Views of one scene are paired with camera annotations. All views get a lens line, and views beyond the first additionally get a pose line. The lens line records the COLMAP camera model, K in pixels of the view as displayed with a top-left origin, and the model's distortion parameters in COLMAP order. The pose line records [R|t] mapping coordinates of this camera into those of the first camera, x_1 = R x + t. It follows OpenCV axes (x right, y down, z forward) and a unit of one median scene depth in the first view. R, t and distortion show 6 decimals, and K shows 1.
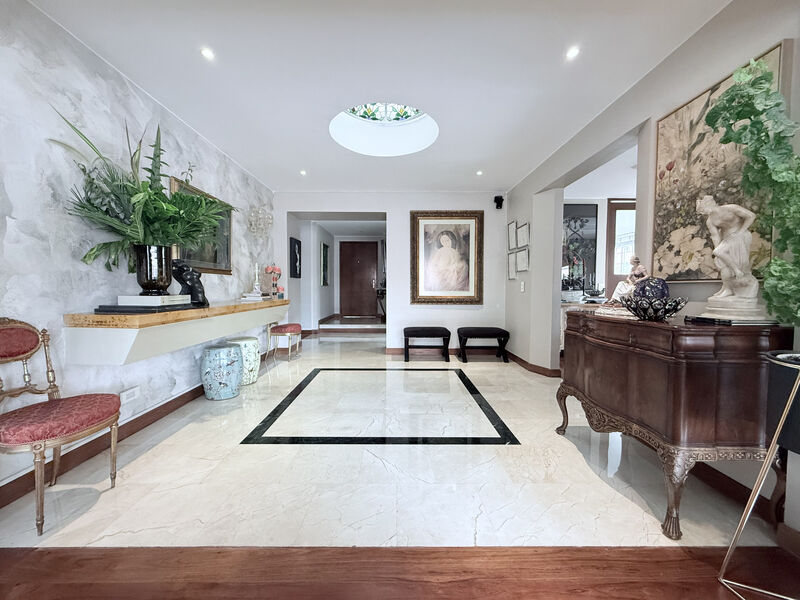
lens RADIAL K [[319.0, 0, 398.5], [0, 319.0, 301.2], [0, 0, 1]] dist [-0.000433, -0.000603]
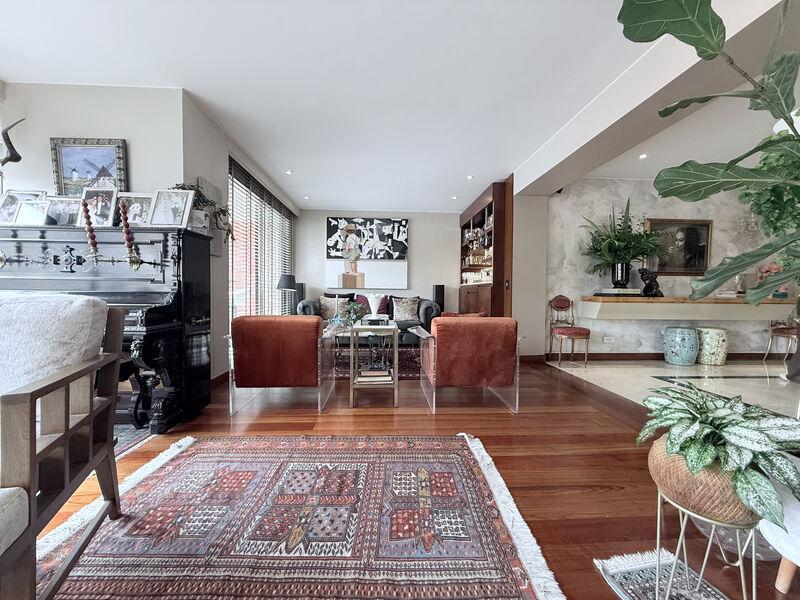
lens RADIAL K [[319.0, 0, 397.4], [0, 319.0, 298.2], [0, 0, 1]] dist [-0.000433, -0.000603]
pose [[0.043101, 0.019402, -0.998882, 1.444337], [-0.052503, 0.998474, 0.017129, 0.100123], [0.997690, 0.051706, 0.044054, -0.549579]]
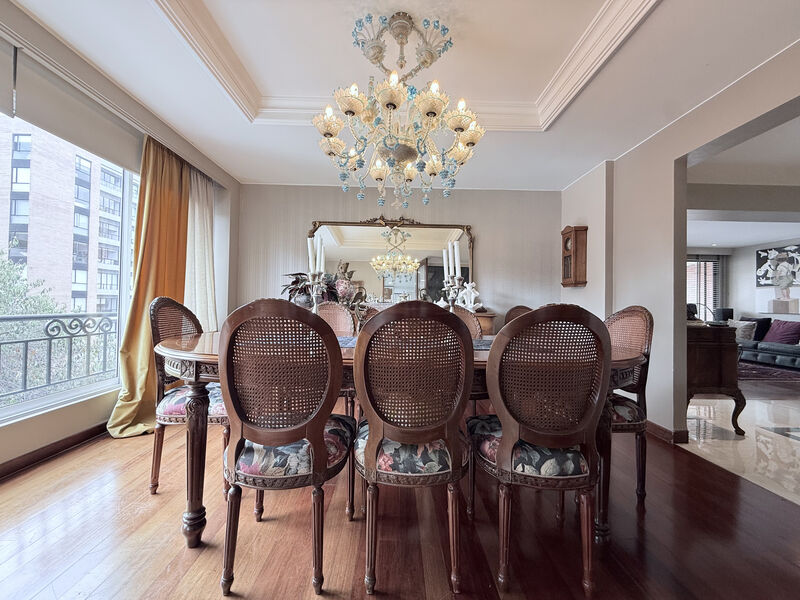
lens RADIAL K [[319.0, 0, 398.5], [0, 319.0, 299.8], [0, 0, 1]] dist [-0.000433, -0.000603]
pose [[-0.999707, -0.021192, -0.011689, 2.437063], [-0.021530, 0.999331, 0.029555, -0.102166], [0.011054, 0.029798, -0.999495, 2.847894]]
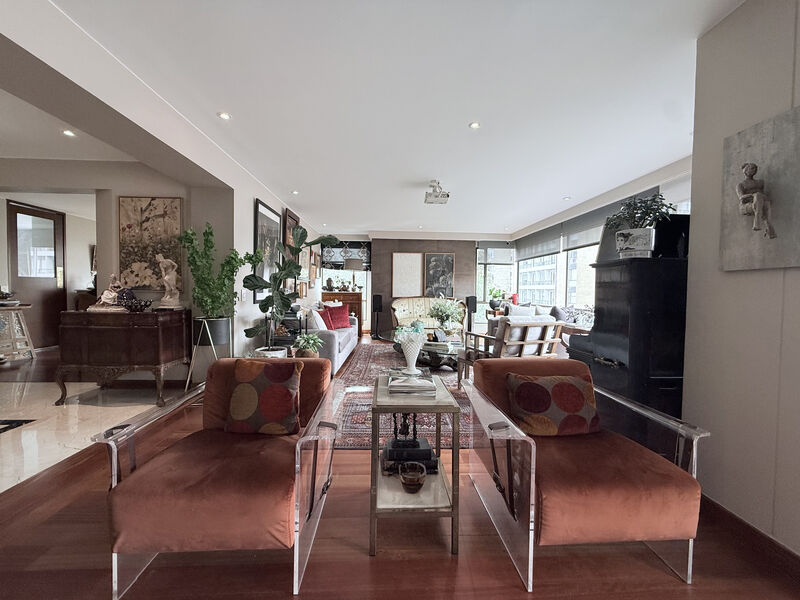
lens RADIAL K [[319.0, 0, 397.3], [0, 319.0, 297.5], [0, 0, 1]] dist [-0.000433, -0.000603]
pose [[-0.034075, -0.027318, 0.999046, -1.021994], [0.029828, 0.999153, 0.028338, -0.029293], [-0.998974, 0.030765, -0.033232, -0.444470]]
